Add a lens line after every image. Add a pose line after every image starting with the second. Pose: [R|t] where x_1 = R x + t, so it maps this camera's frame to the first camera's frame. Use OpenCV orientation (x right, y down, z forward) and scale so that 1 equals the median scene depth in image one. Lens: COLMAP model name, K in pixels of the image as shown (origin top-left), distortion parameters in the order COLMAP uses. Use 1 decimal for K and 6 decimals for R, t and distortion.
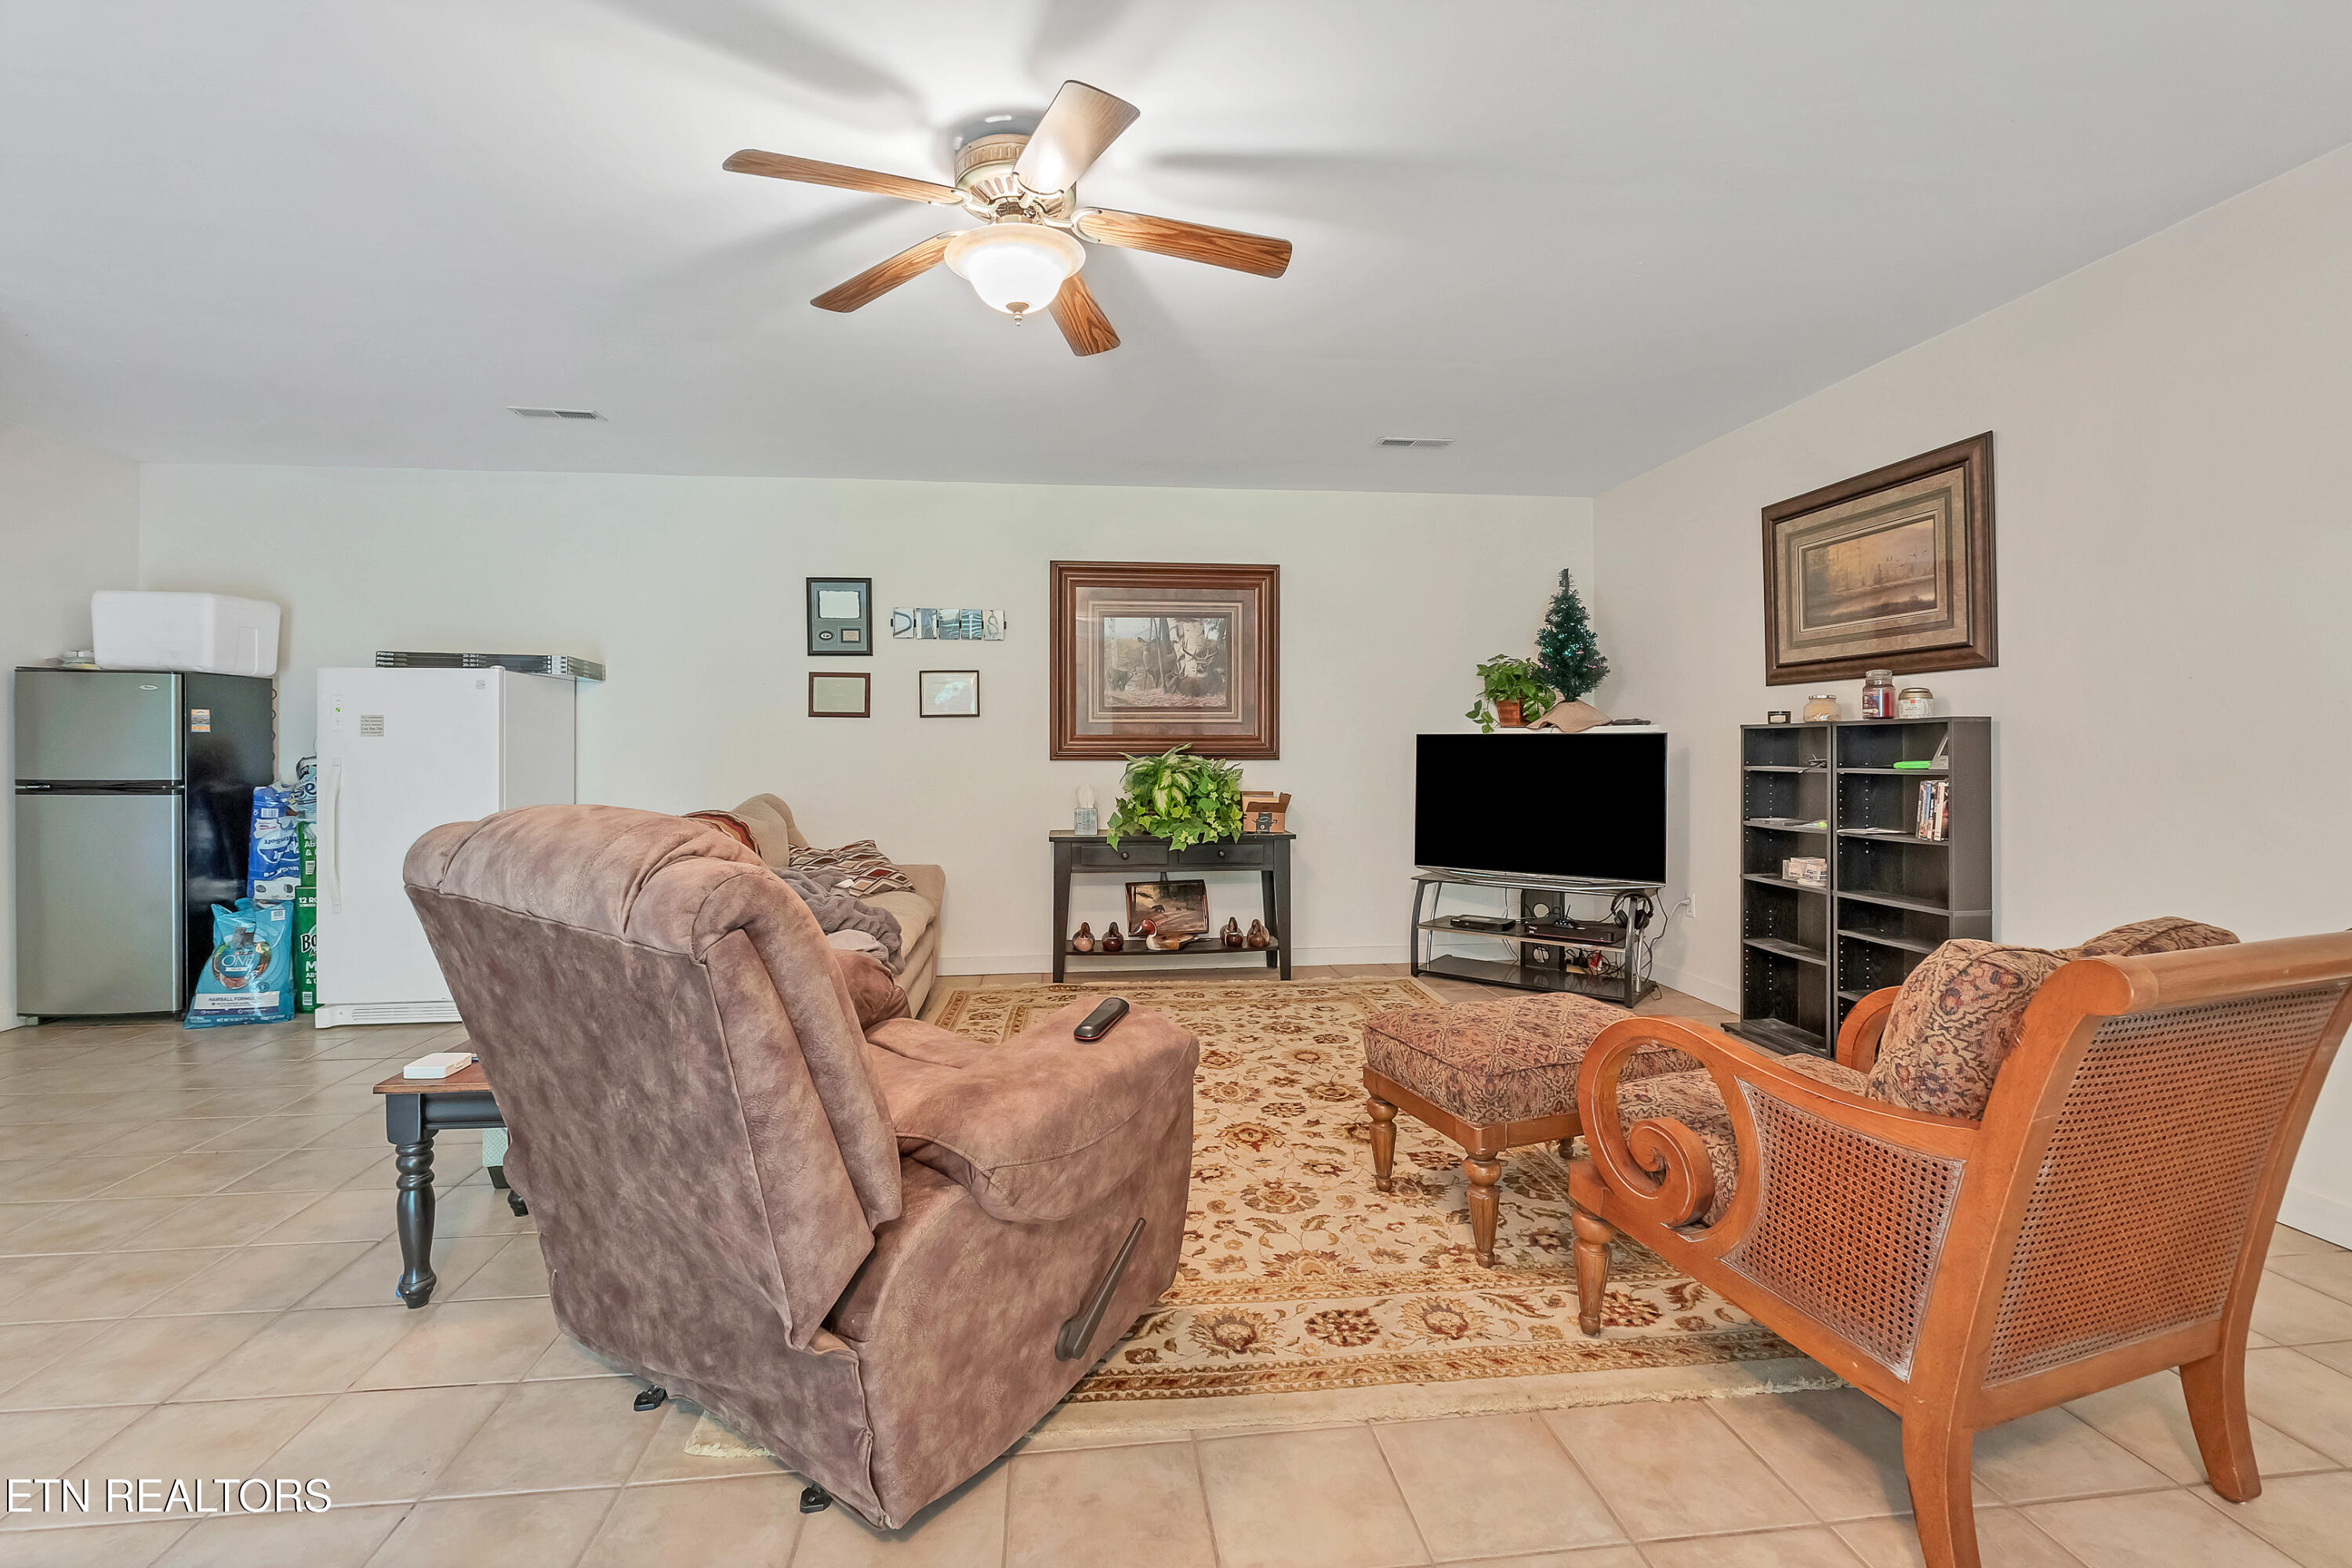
lens RADIAL K [[1009.8, 0, 1177.6], [0, 1009.8, 771.9], [0, 0, 1]] dist [-0.006412, -0.000605]
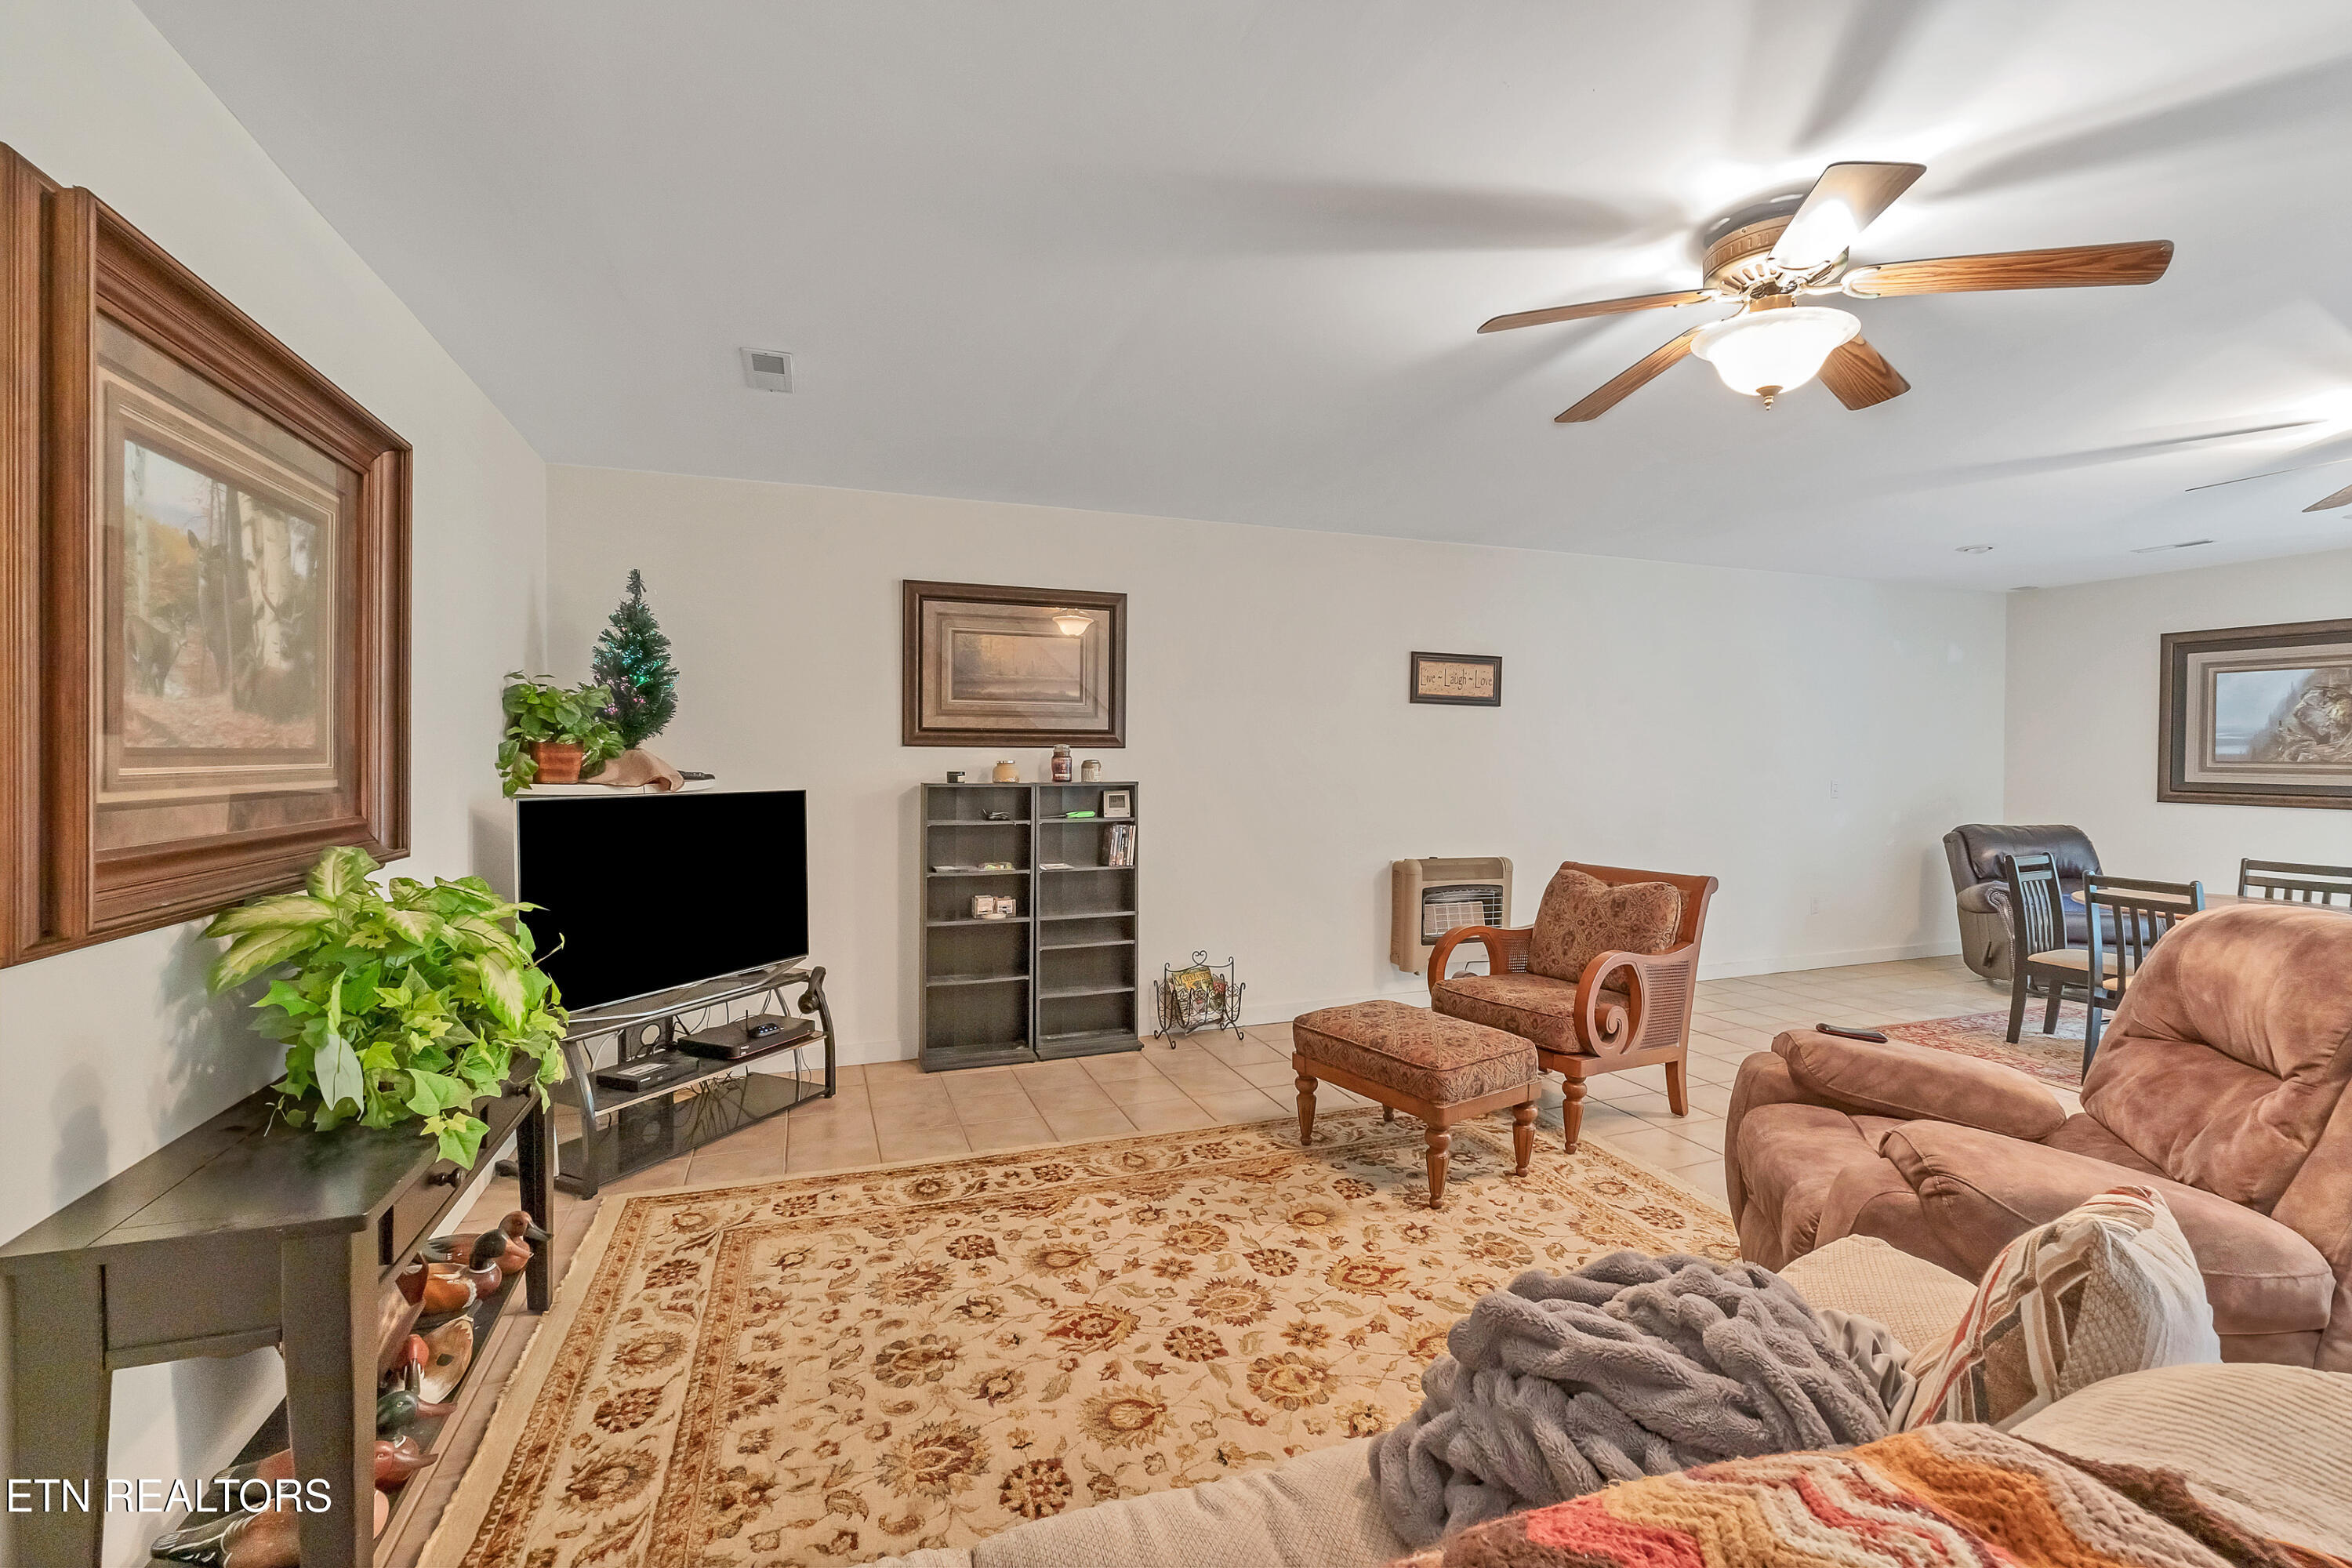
lens RADIAL K [[1009.8, 0, 1177.6], [0, 1009.8, 771.9], [0, 0, 1]] dist [-0.006412, -0.000605]
pose [[-0.234606, -0.011601, 0.972021, -0.543017], [0.021438, 0.999624, 0.017105, -0.071893], [-0.971854, 0.024851, -0.234269, 0.994468]]
